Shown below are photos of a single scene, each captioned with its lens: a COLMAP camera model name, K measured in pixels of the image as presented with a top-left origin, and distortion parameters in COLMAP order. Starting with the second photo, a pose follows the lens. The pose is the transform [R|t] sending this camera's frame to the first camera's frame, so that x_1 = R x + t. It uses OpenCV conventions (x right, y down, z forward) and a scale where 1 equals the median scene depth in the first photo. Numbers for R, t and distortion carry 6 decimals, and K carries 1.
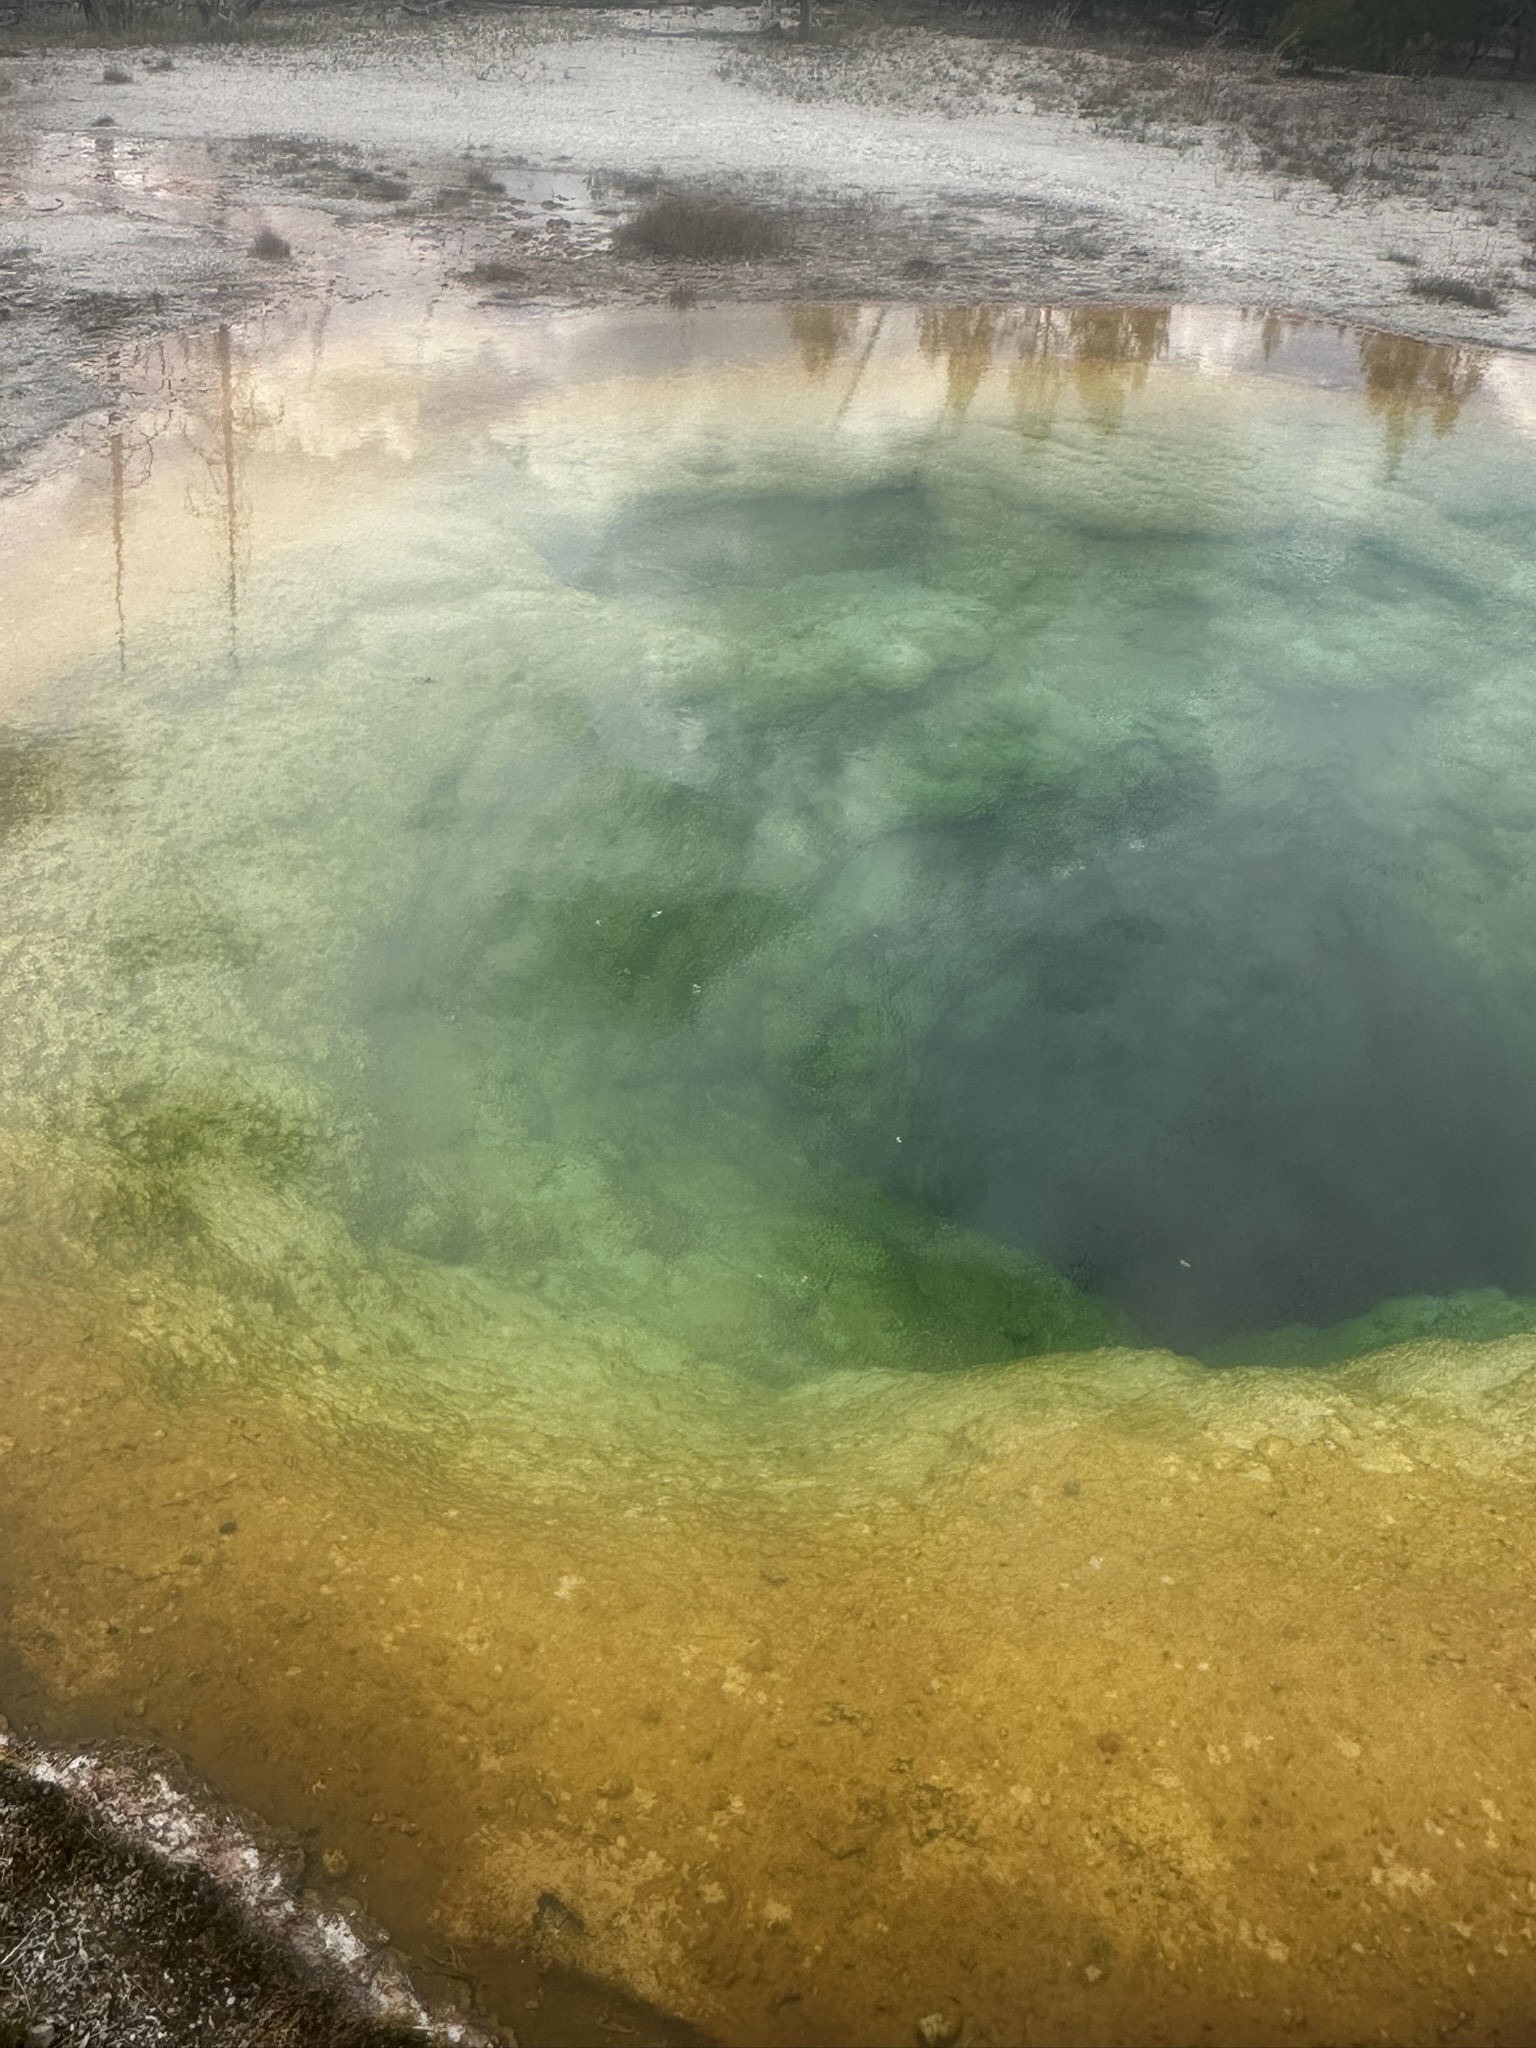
lens RADIAL K [[2002.5, 0, 770.8], [0, 2002.5, 1012.0], [0, 0, 1]] dist [-0.020848, 0.000000]
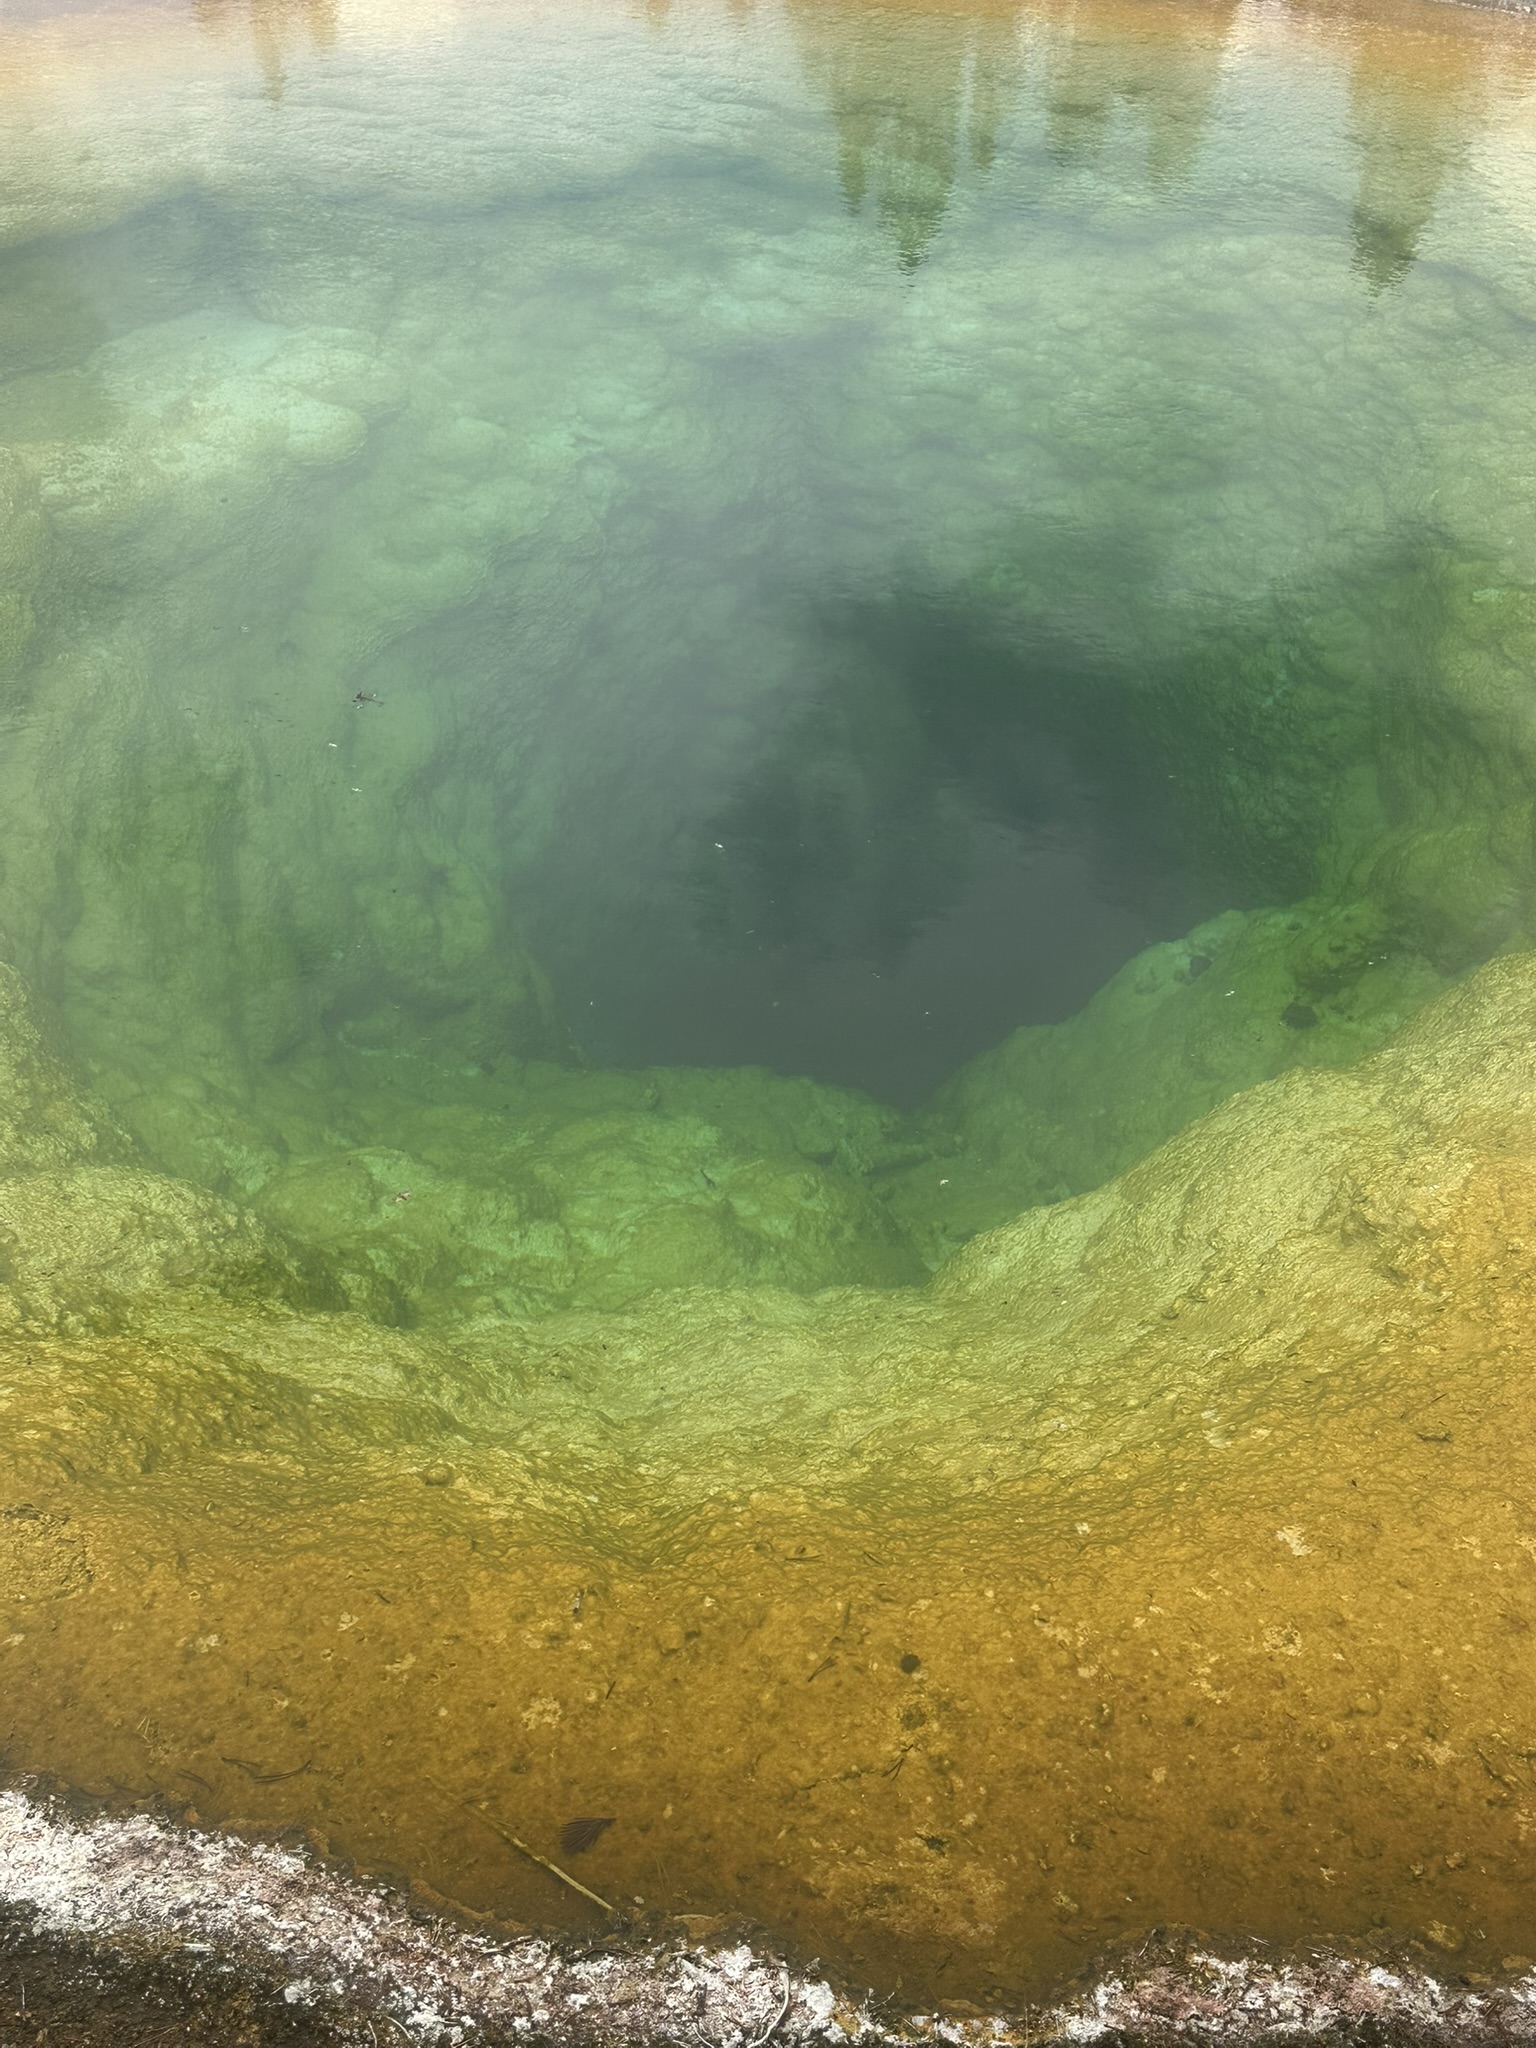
lens RADIAL K [[2450.7, 0, 769.5], [0, 2450.7, 1034.0], [0, 0, 1]] dist [-0.039022, 0.000000]
pose [[0.847072, -0.328878, 0.417502, -0.710130], [0.293398, 0.944366, 0.148628, -0.124225], [-0.443155, -0.003404, 0.896439, 0.257574]]
